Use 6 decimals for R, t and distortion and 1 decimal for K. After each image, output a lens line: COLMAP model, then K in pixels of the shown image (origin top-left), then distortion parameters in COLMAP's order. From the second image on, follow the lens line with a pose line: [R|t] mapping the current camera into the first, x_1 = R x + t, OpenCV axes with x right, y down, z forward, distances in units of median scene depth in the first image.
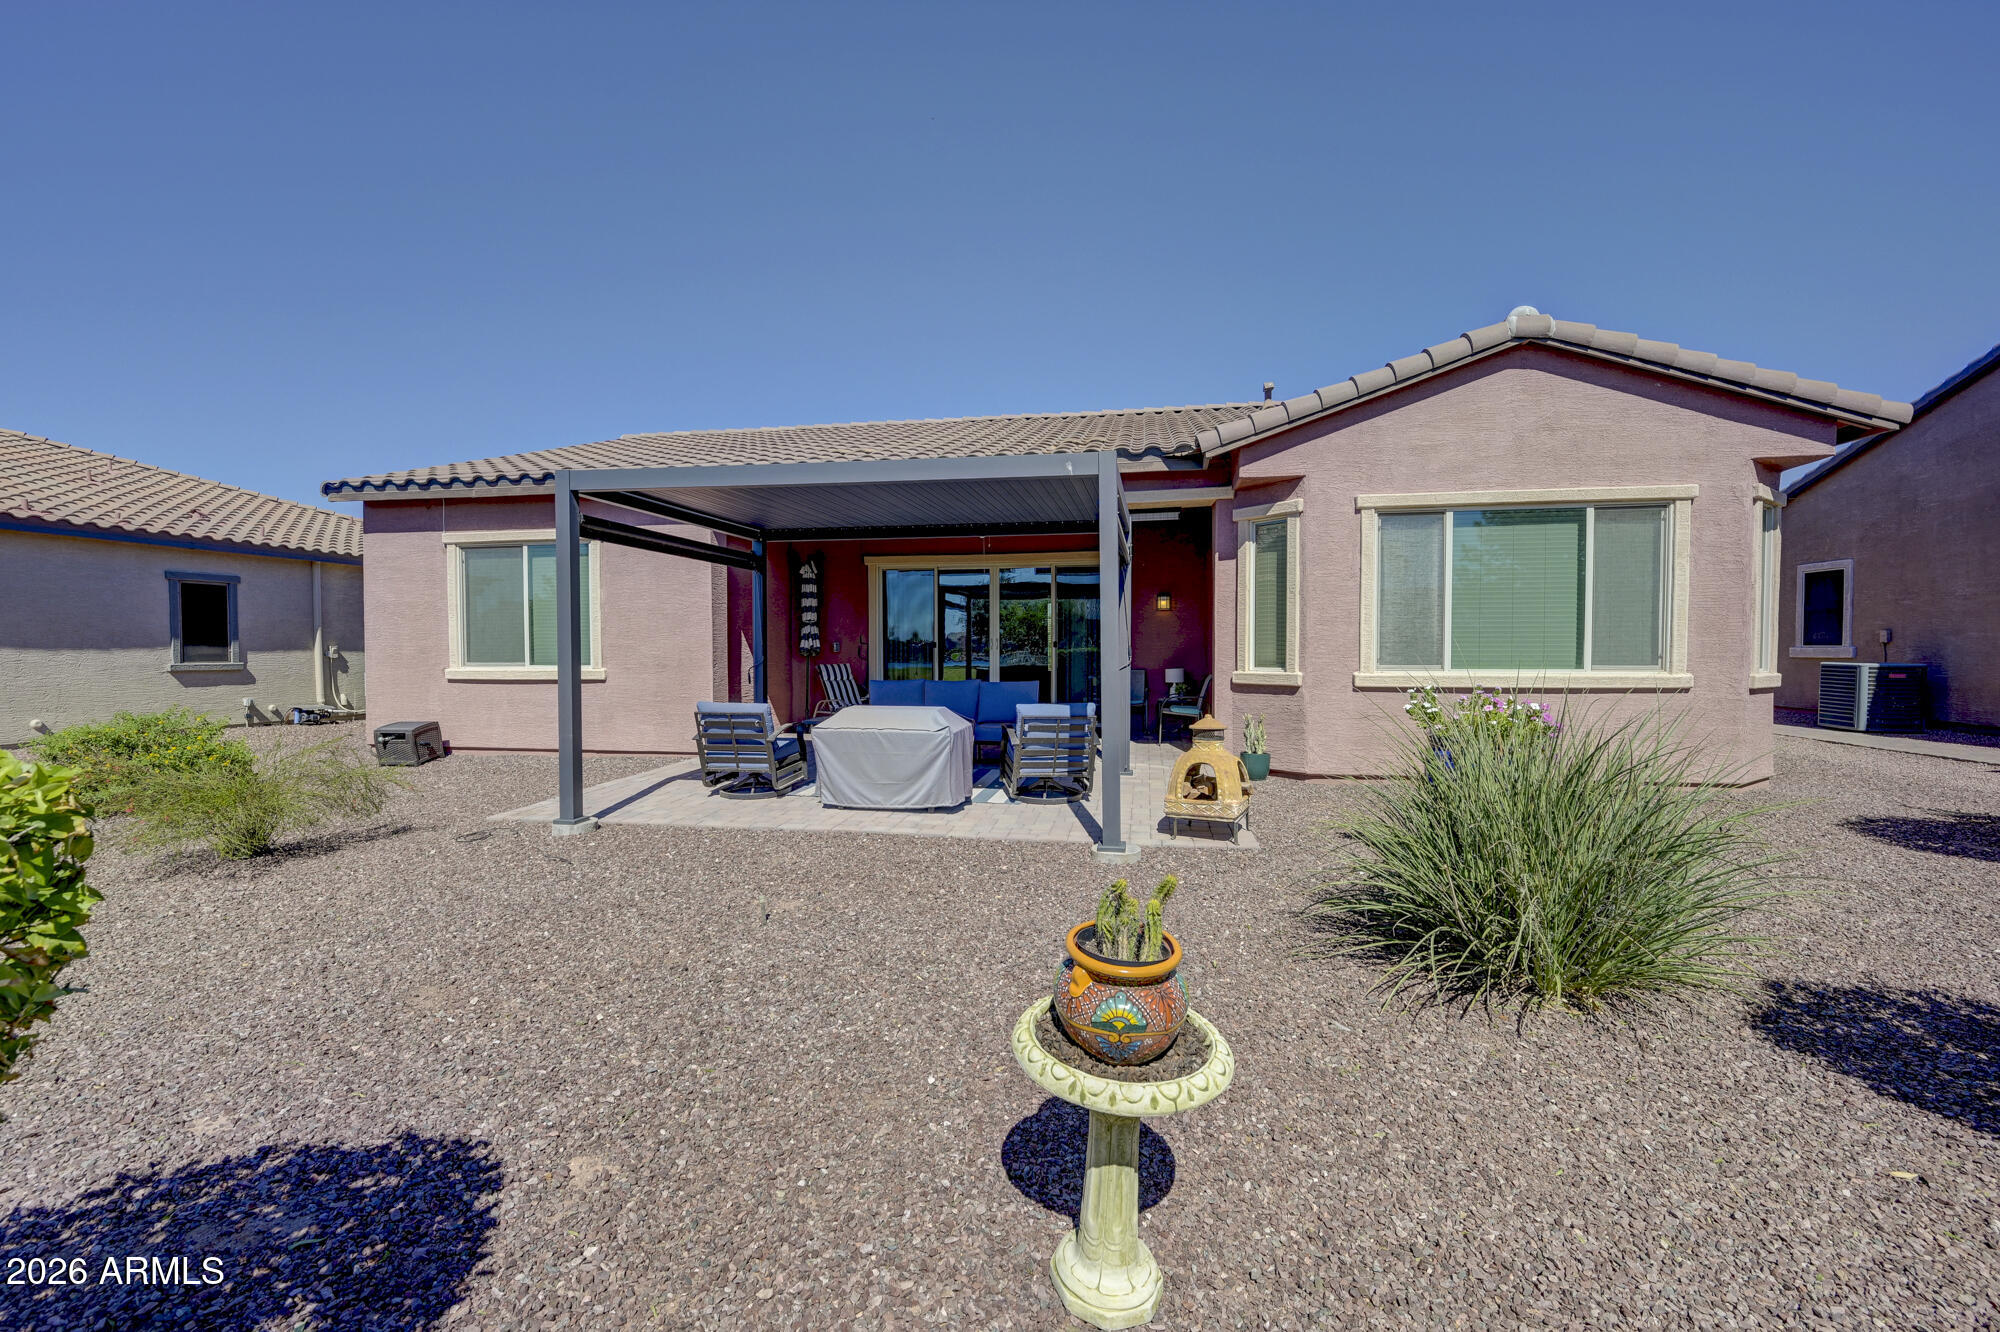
lens RADIAL K [[836.2, 0, 991.9], [0, 836.2, 659.1], [0, 0, 1]] dist [0.000786, -0.000027]
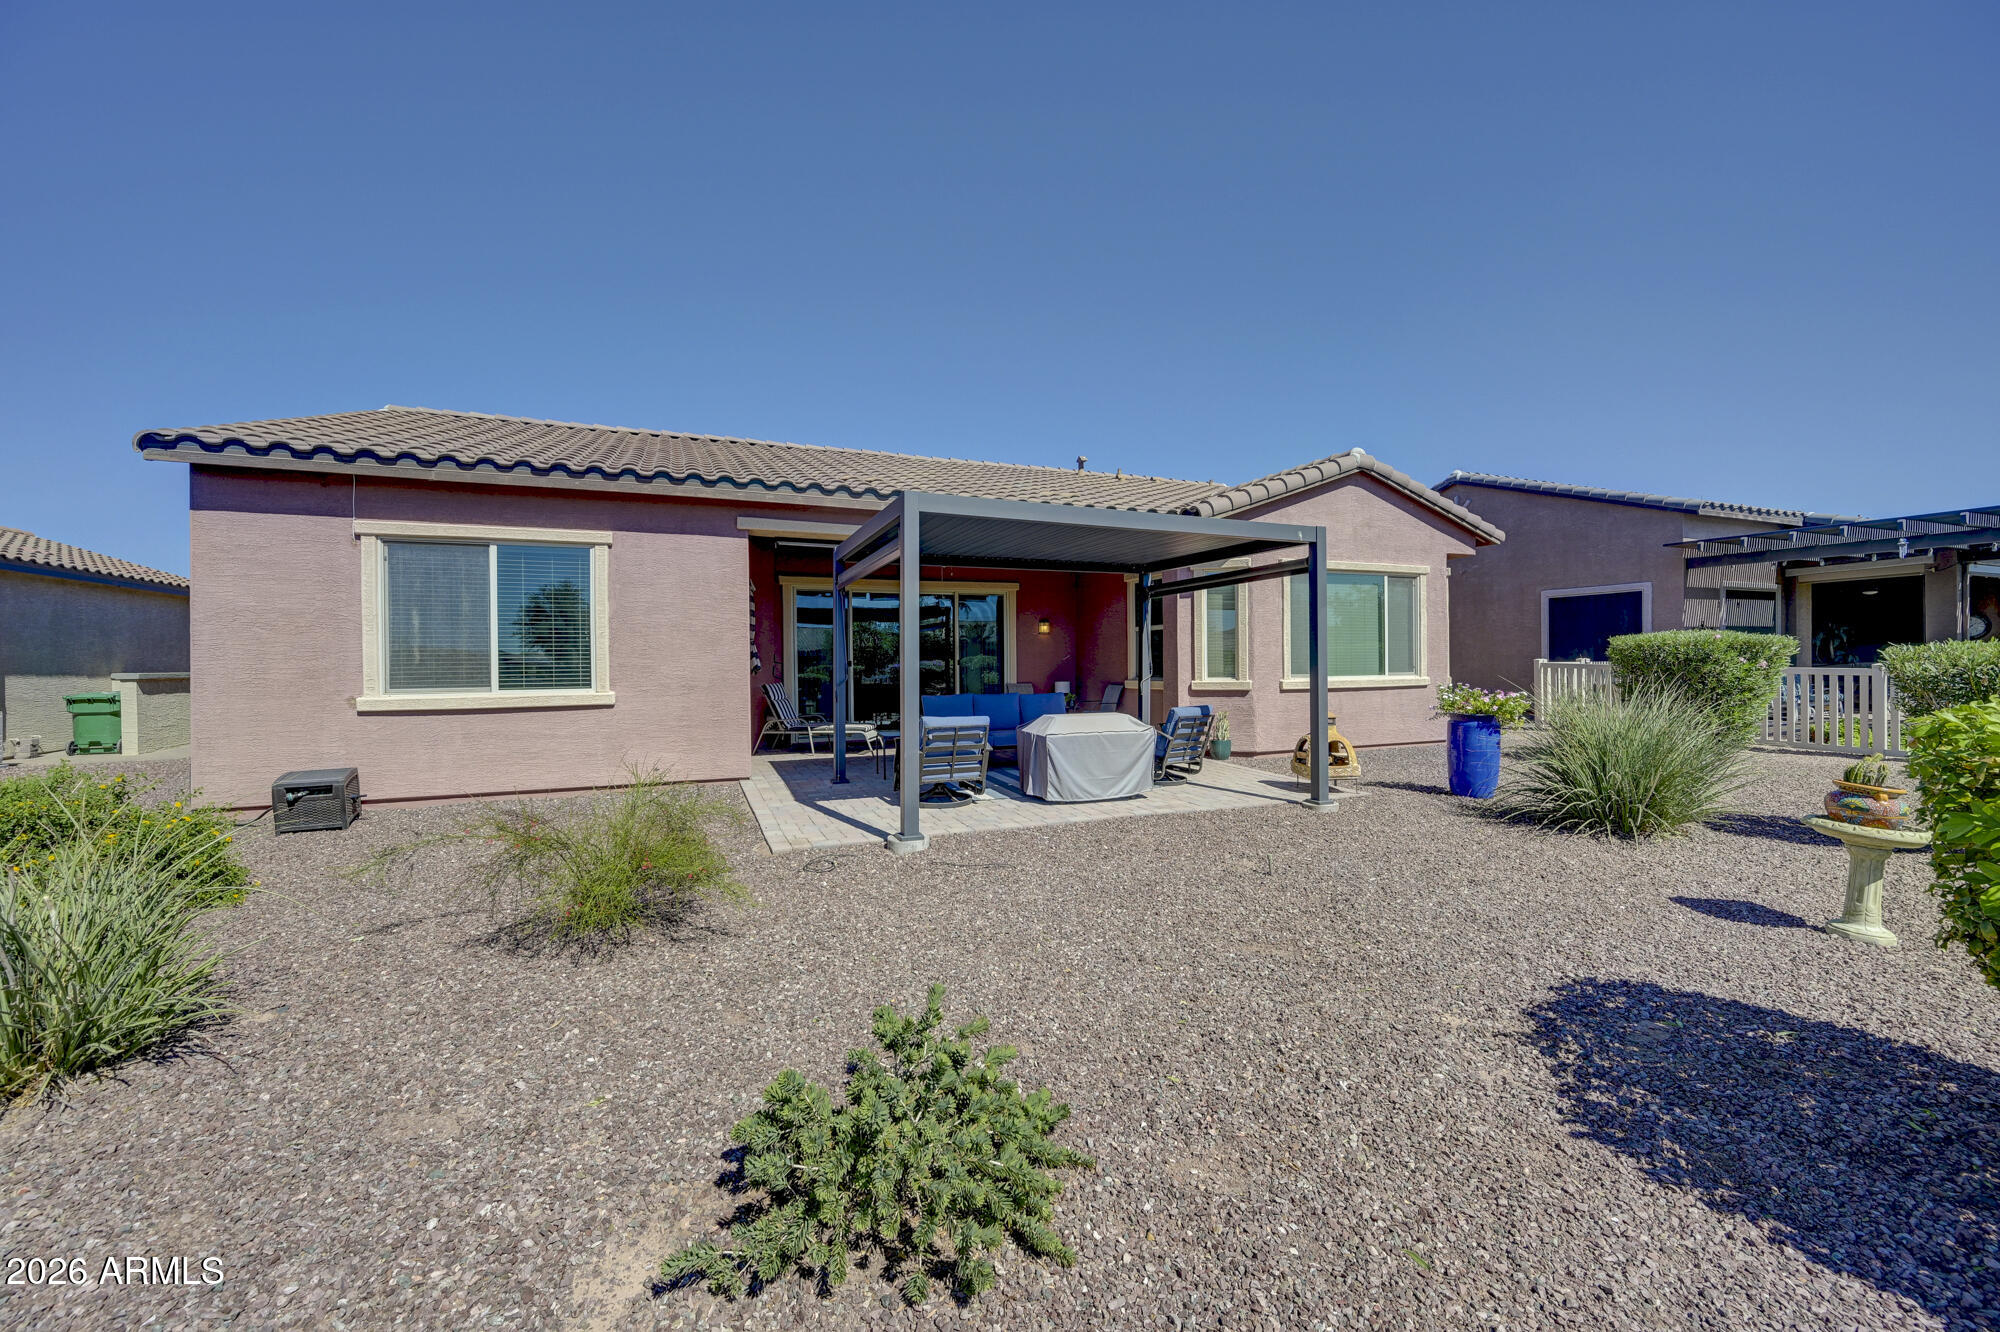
lens RADIAL K [[787.2, 0, 995.0], [0, 787.2, 656.7], [0, 0, 1]] dist [-0.001232, -0.000066]
pose [[0.845025, -0.001285, 0.534725, -0.577094], [0.015297, 0.999646, -0.021771, -0.001516], [-0.534507, 0.026577, 0.844746, 0.089235]]
